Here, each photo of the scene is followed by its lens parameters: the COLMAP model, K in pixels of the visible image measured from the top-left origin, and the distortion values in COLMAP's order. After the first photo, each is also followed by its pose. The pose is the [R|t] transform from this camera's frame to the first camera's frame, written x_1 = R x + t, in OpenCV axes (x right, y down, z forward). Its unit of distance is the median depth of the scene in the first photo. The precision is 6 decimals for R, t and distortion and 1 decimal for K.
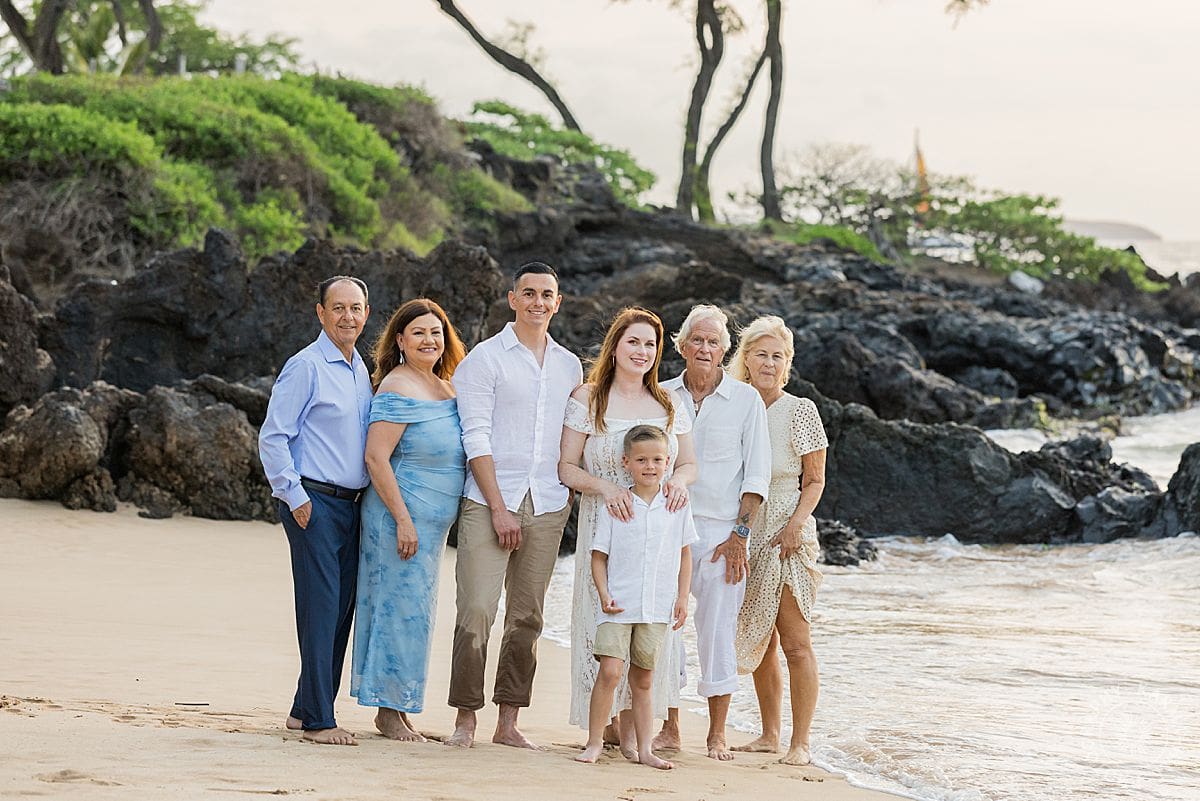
lens RADIAL K [[3294.5, 0, 600.0], [0, 3294.5, 400.5], [0, 0, 1]] dist [-0.012451, 0.331019]
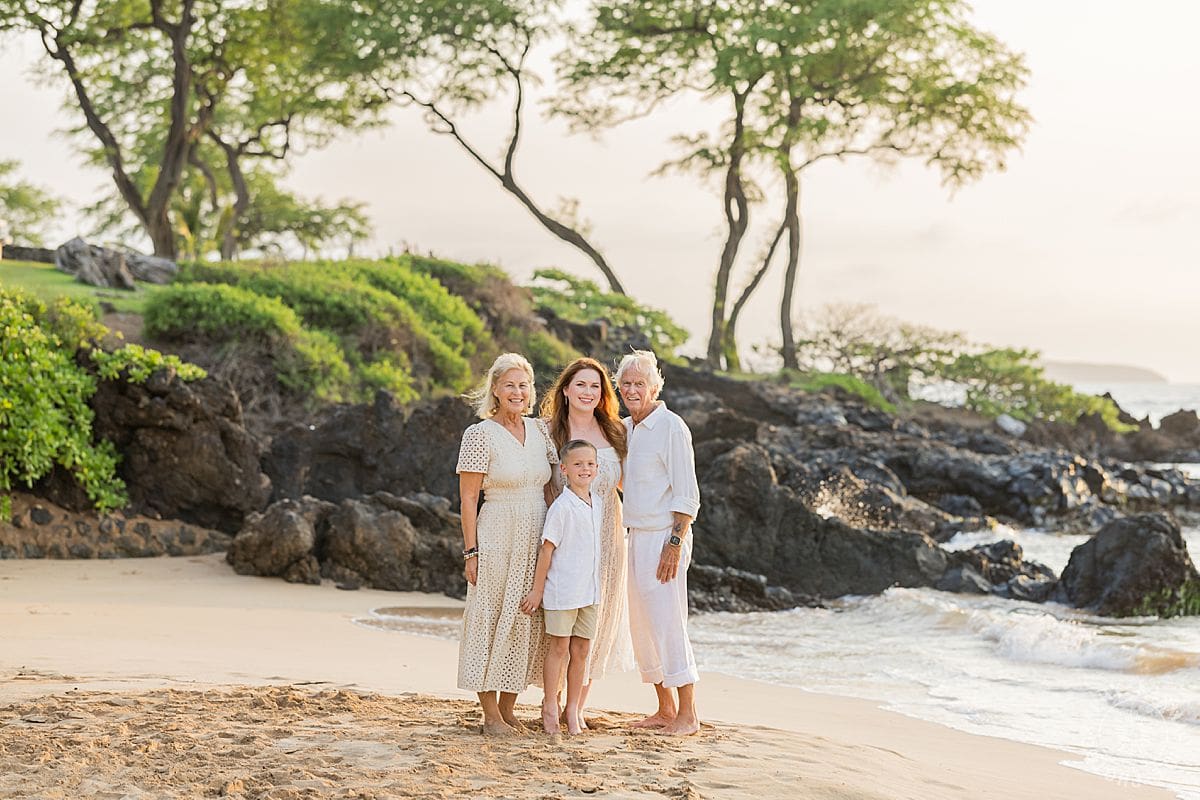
lens RADIAL K [[3171.6, 0, 566.1], [0, 3171.6, 399.1], [0, 0, 1]] dist [-0.036328, 0.765215]
pose [[0.999771, 0.002359, -0.021273, -0.004227], [-0.003262, 0.999089, -0.042544, 0.005133], [0.021154, 0.042604, 0.998868, -0.188990]]
